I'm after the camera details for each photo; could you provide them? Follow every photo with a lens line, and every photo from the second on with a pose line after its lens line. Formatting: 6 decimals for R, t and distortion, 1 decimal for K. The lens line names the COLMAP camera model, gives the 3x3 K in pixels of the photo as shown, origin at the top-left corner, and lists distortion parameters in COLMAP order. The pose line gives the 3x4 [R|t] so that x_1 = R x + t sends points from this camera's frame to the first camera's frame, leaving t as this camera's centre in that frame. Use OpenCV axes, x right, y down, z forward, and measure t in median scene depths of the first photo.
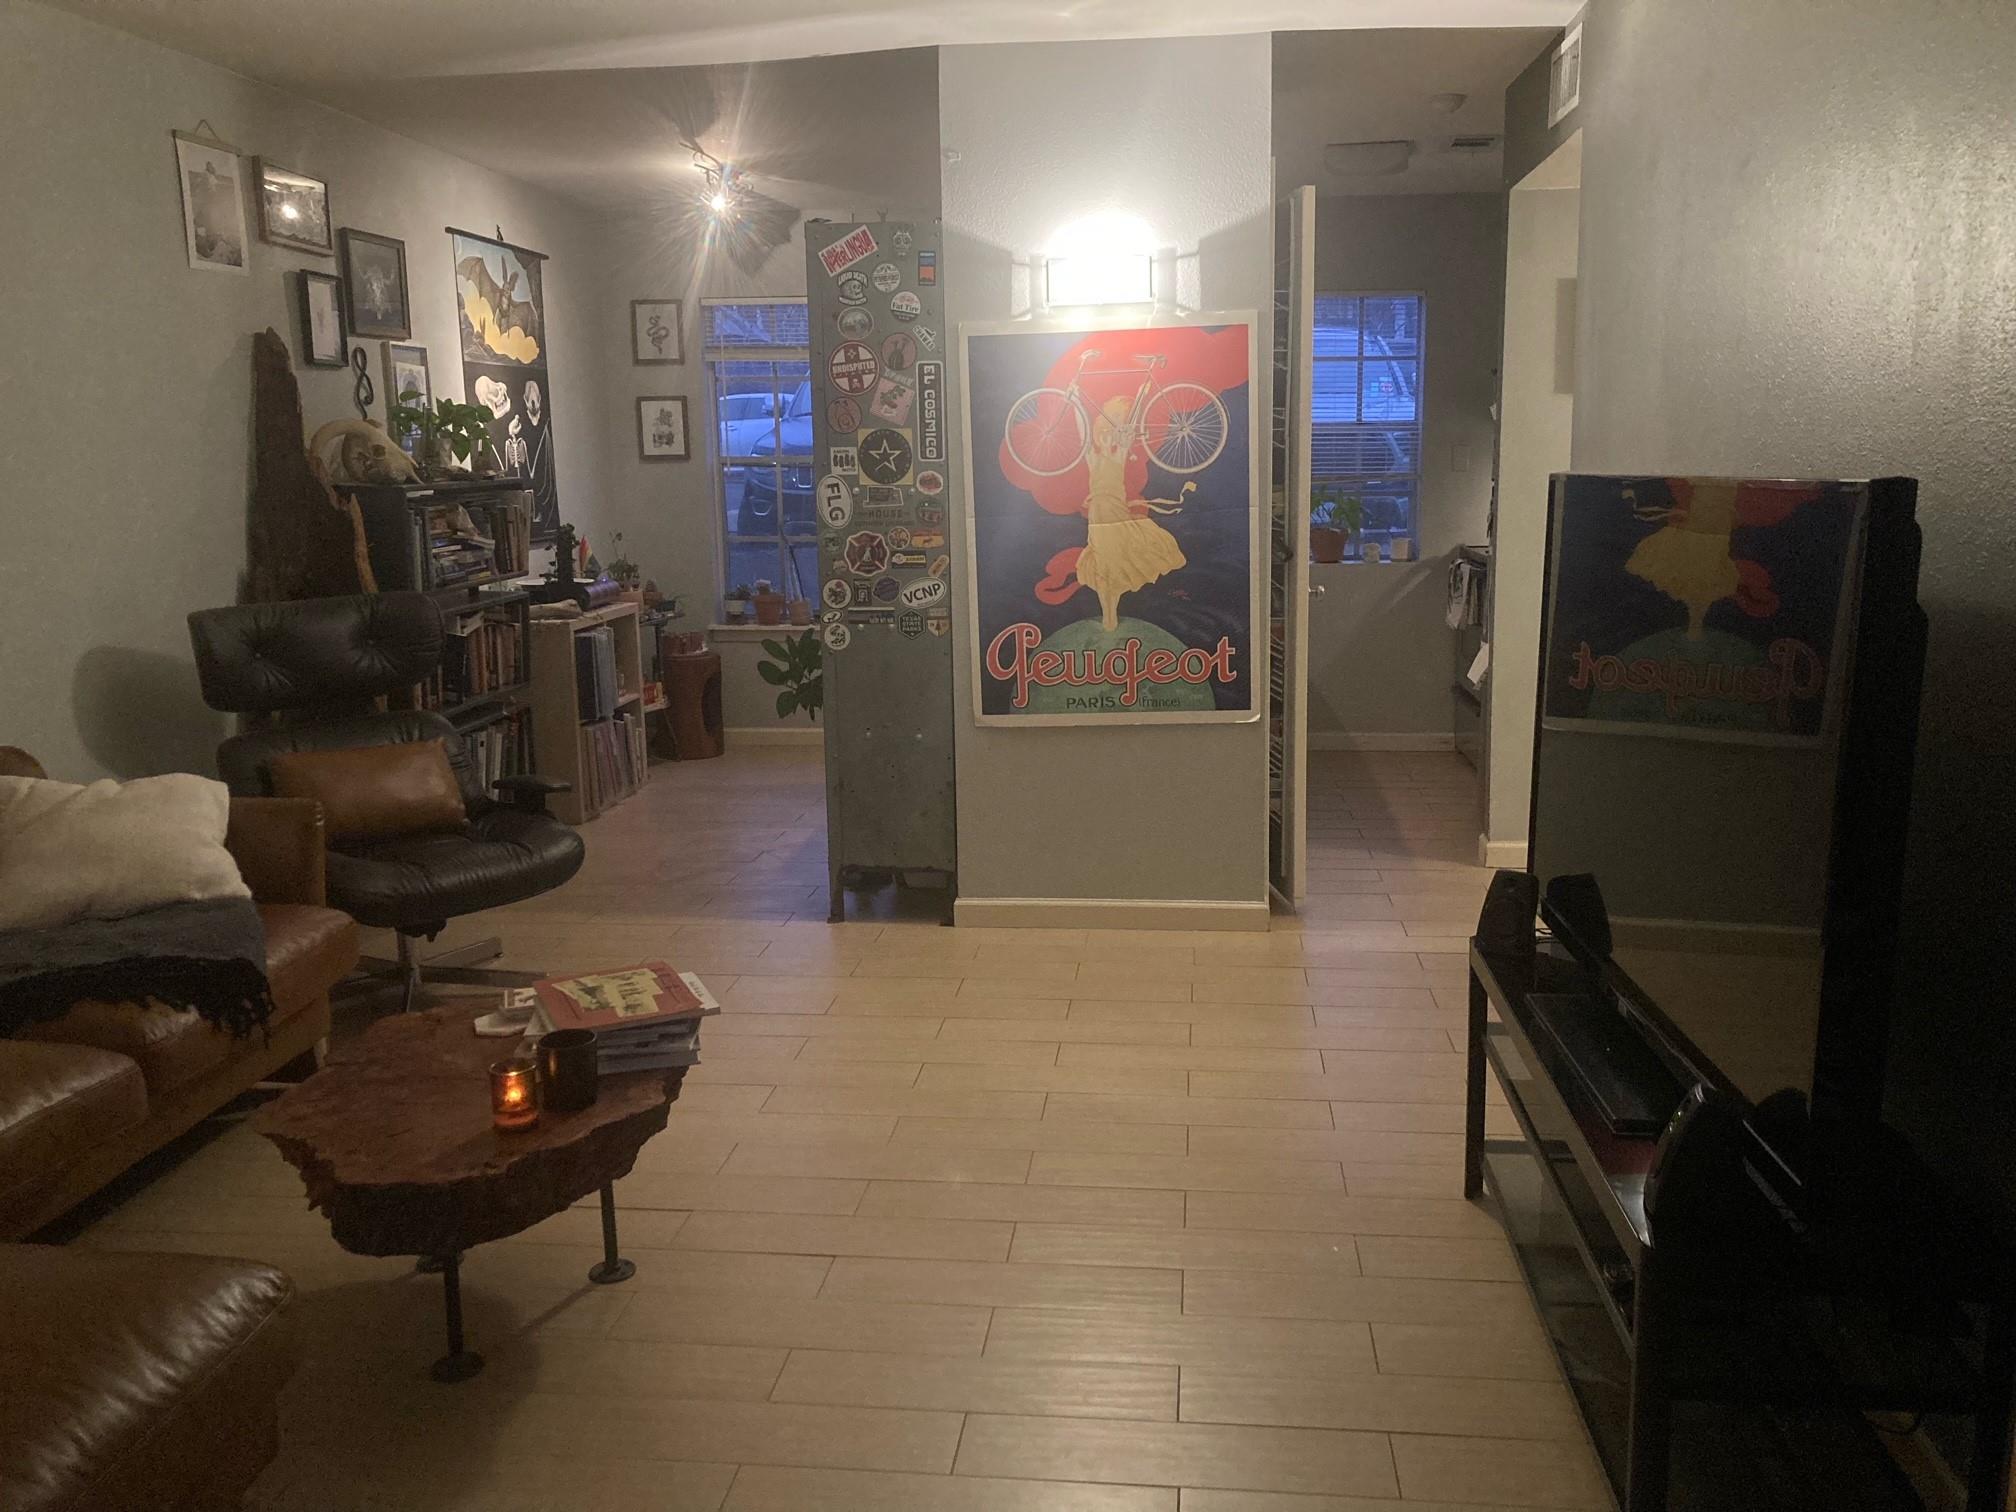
lens RADIAL K [[1665.2, 0, 1008.0], [0, 1665.2, 756.0], [0, 0, 1]] dist [0.072549, -0.053679]
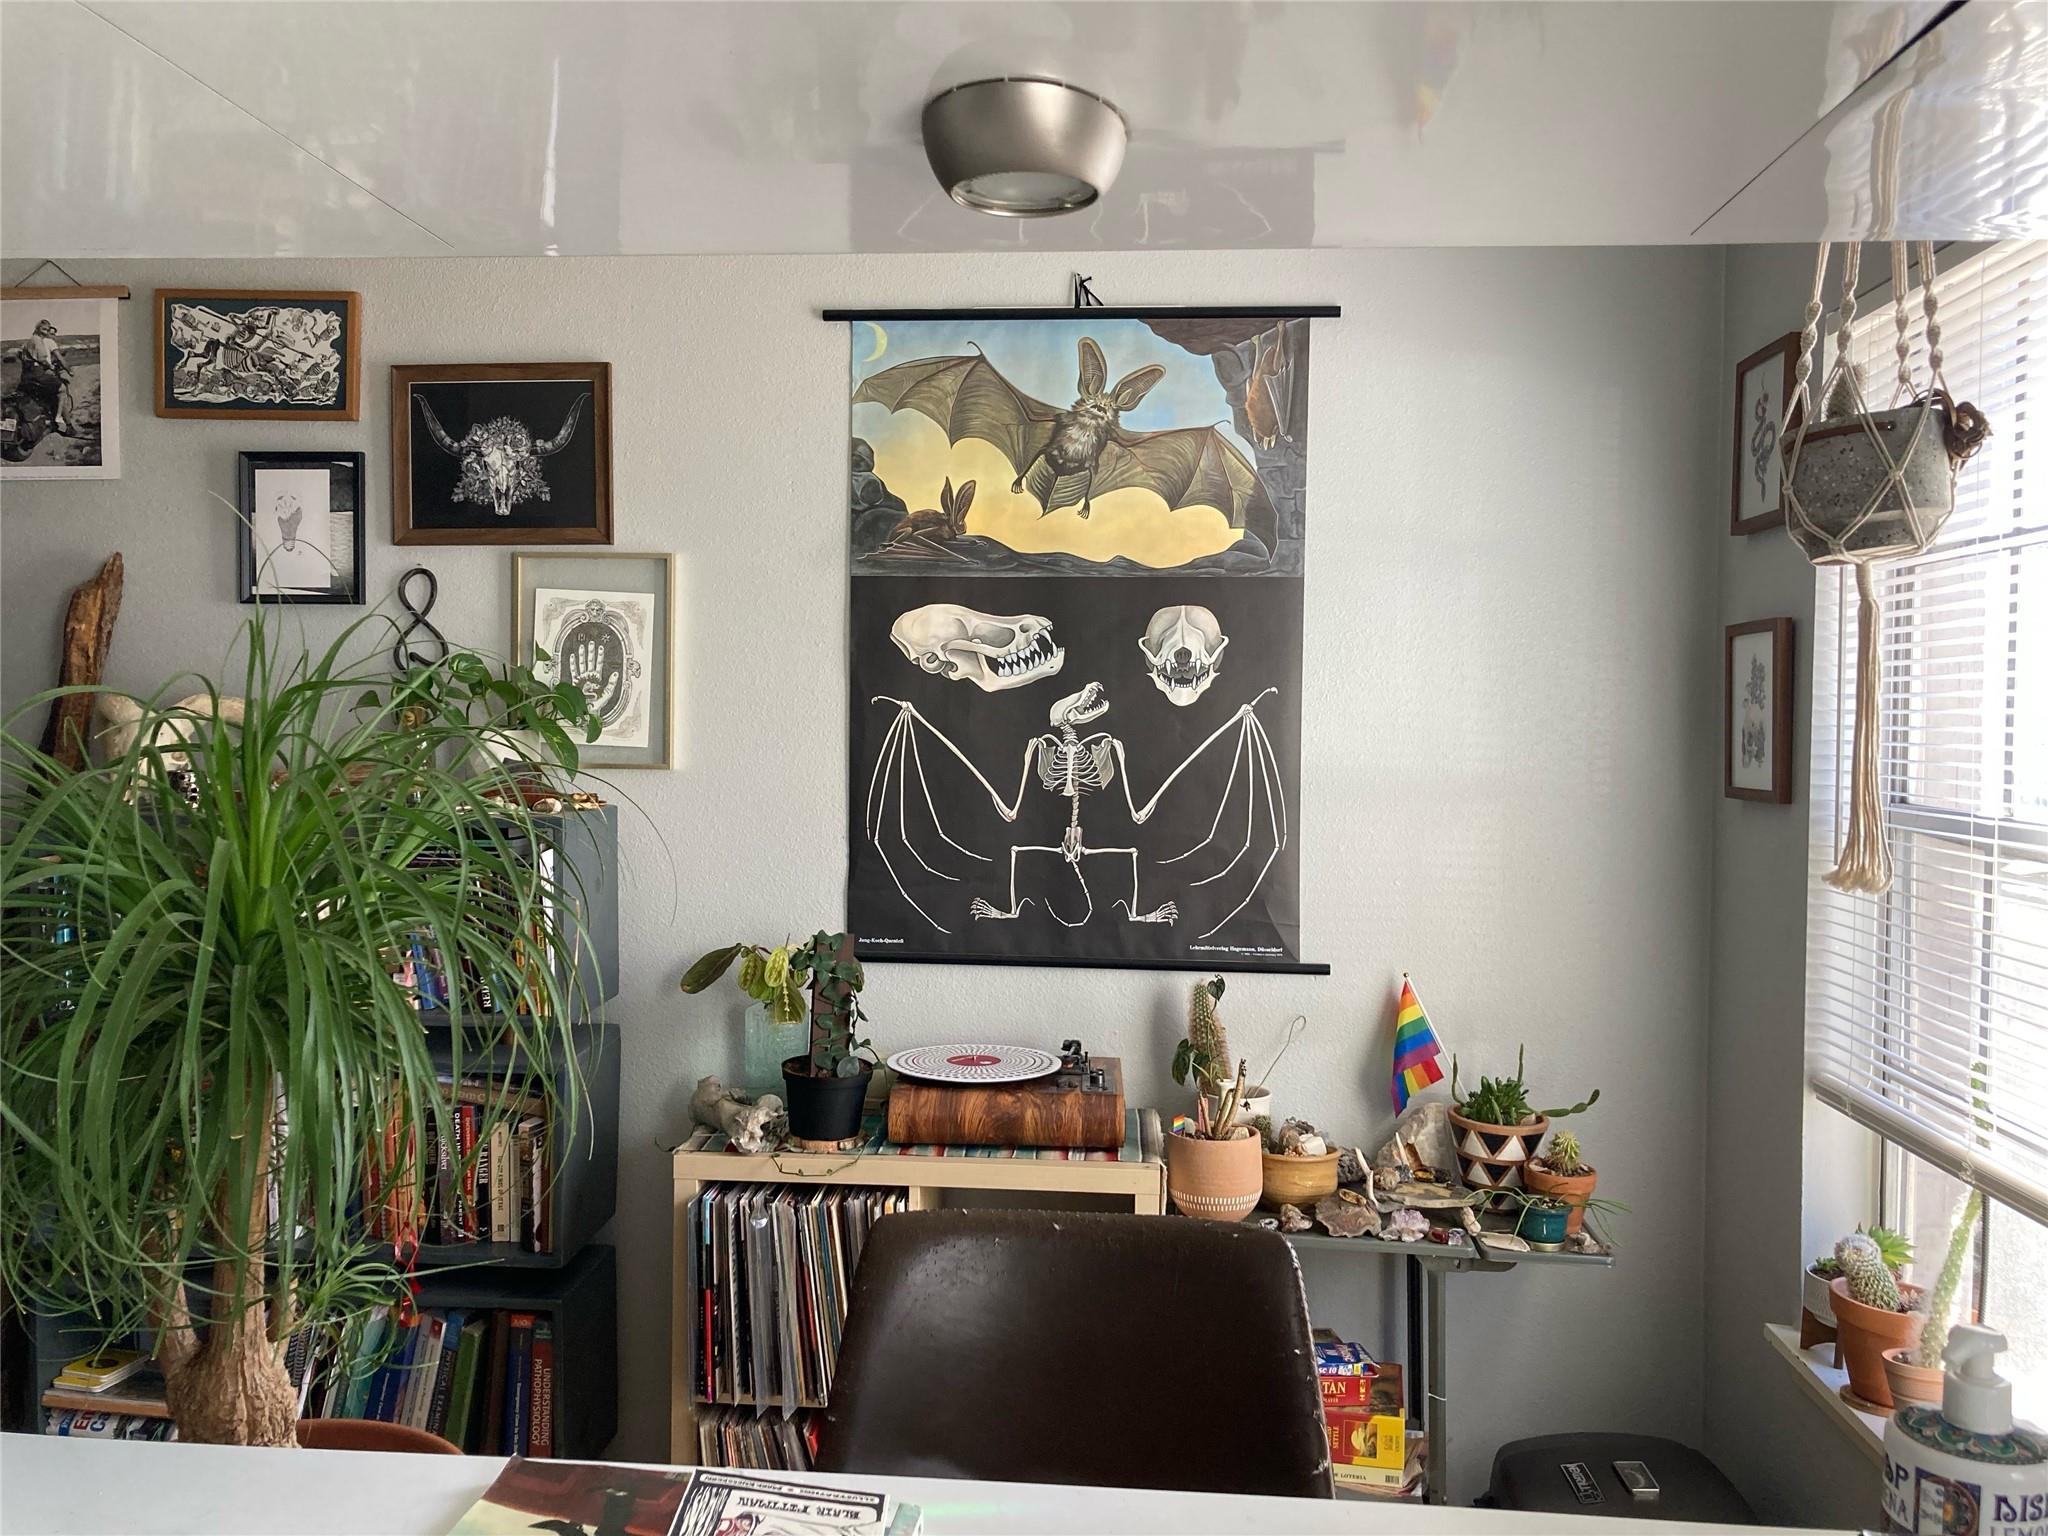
lens RADIAL K [[1691.7, 0, 1024.0], [0, 1691.7, 768.0], [0, 0, 1]] dist [0.072549, -0.053679]
pose [[0.019409, 0.043702, -0.998856, 0.218259], [-0.194788, 0.980066, 0.039095, -0.270065], [0.980653, 0.193806, 0.027535, 1.350955]]
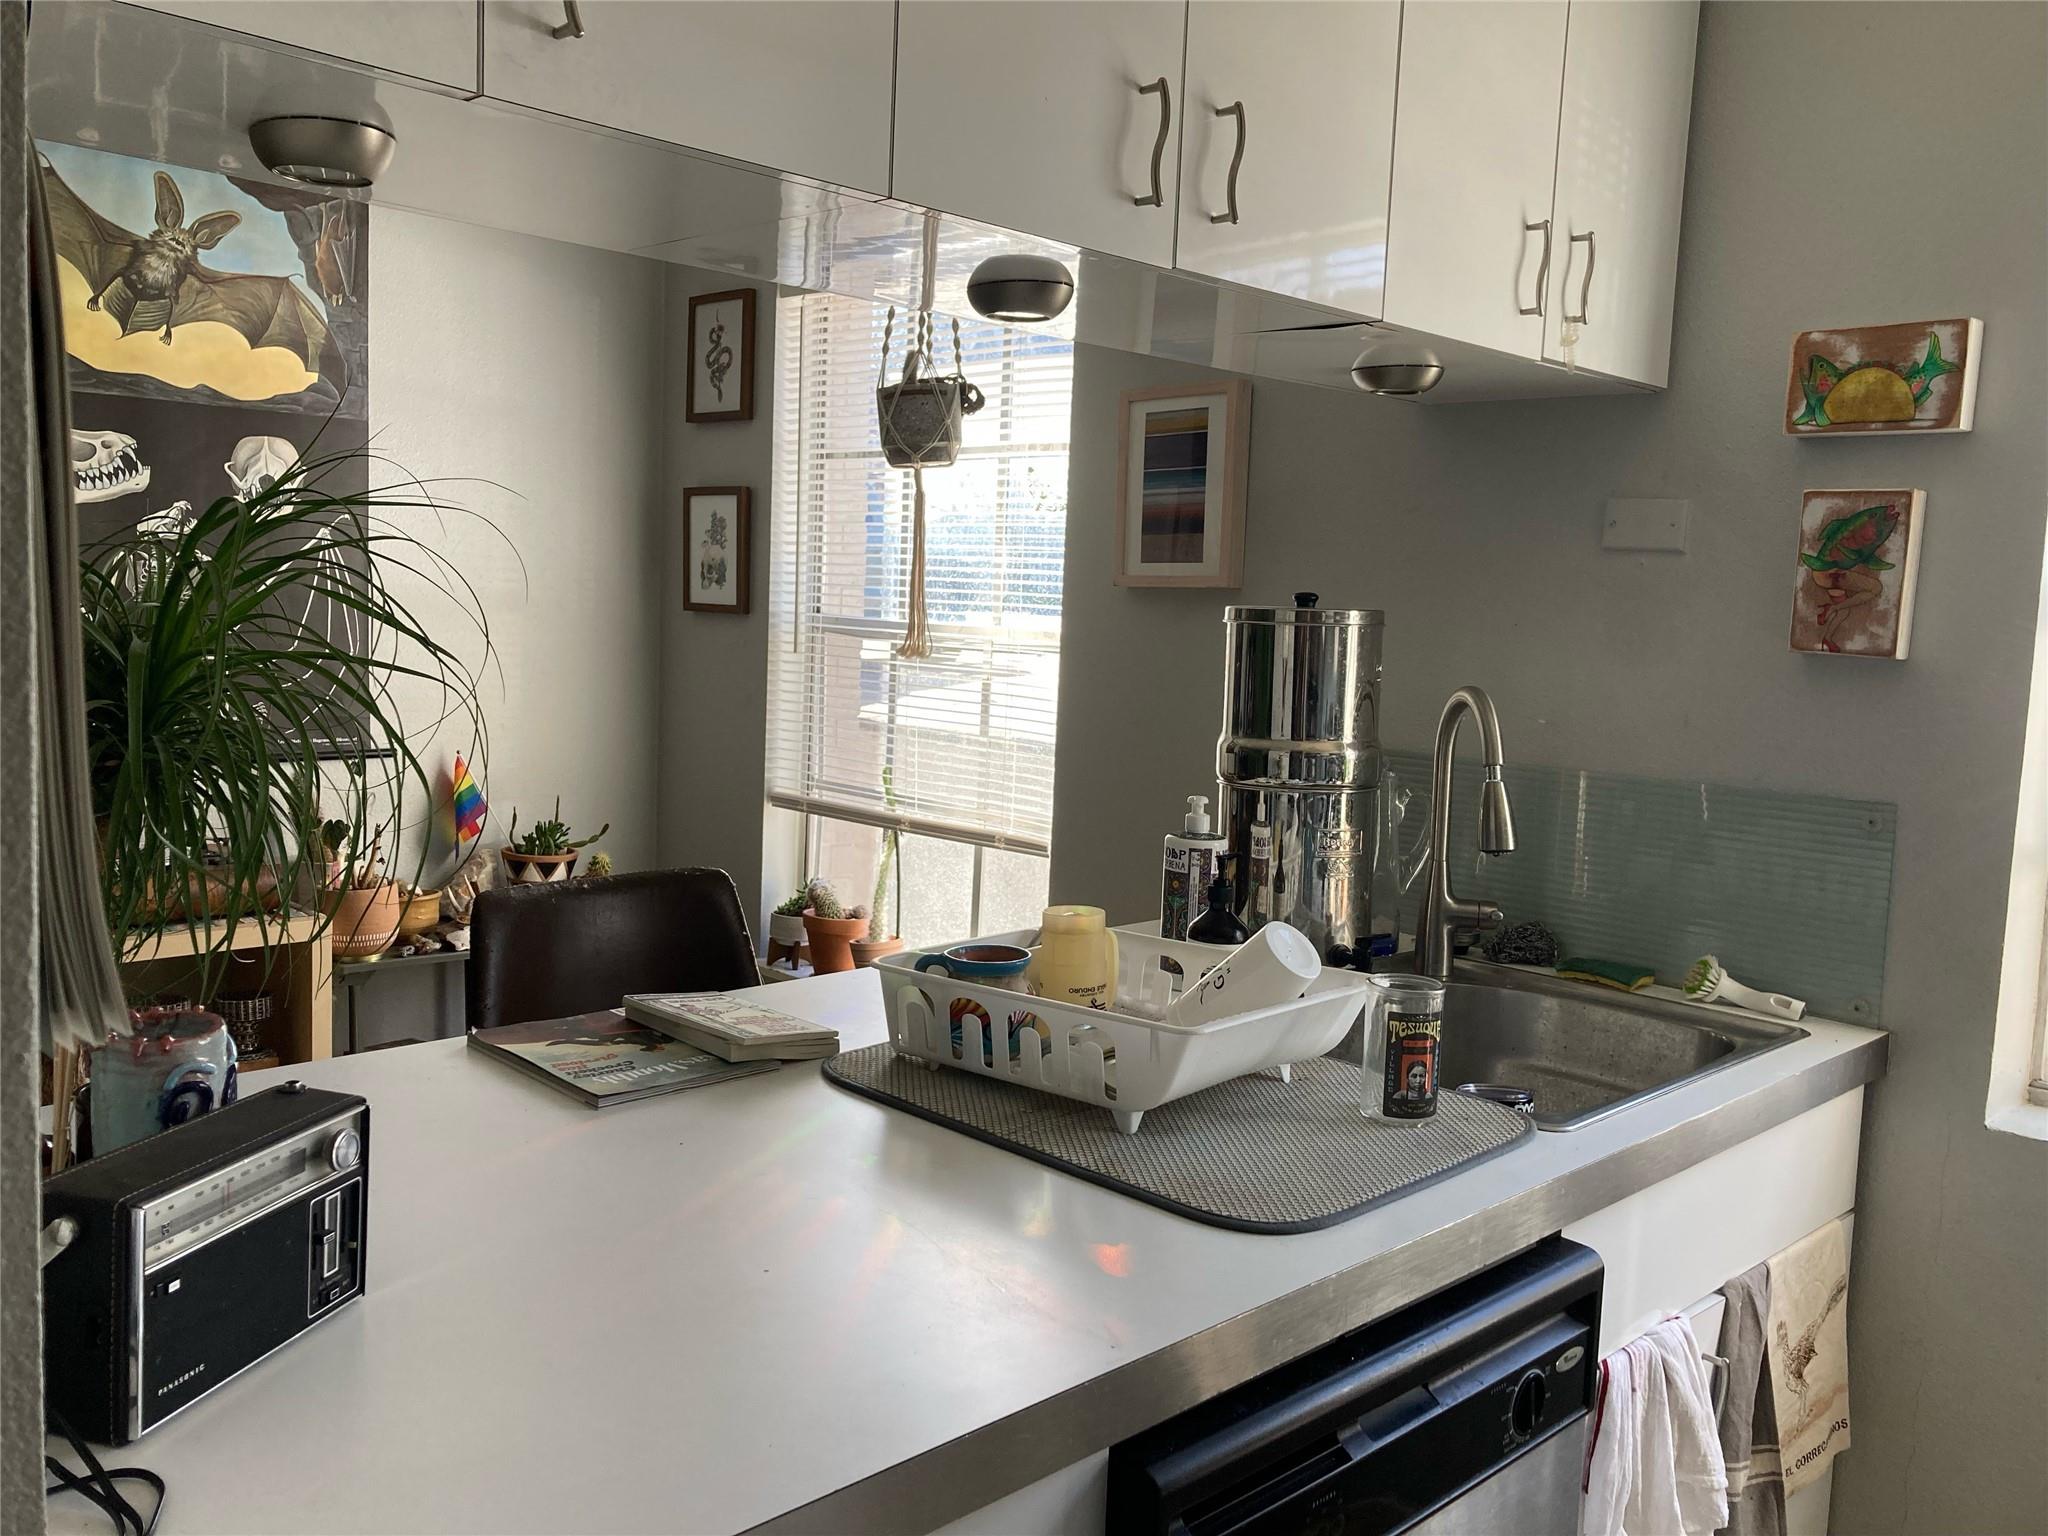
lens RADIAL K [[1691.7, 0, 1024.0], [0, 1691.7, 768.0], [0, 0, 1]] dist [0.072549, -0.053679]
pose [[0.771208, 0.107503, -0.627440, 0.292974], [-0.163161, 0.986093, -0.031594, -0.210374], [0.615318, 0.126739, 0.778024, 1.077588]]
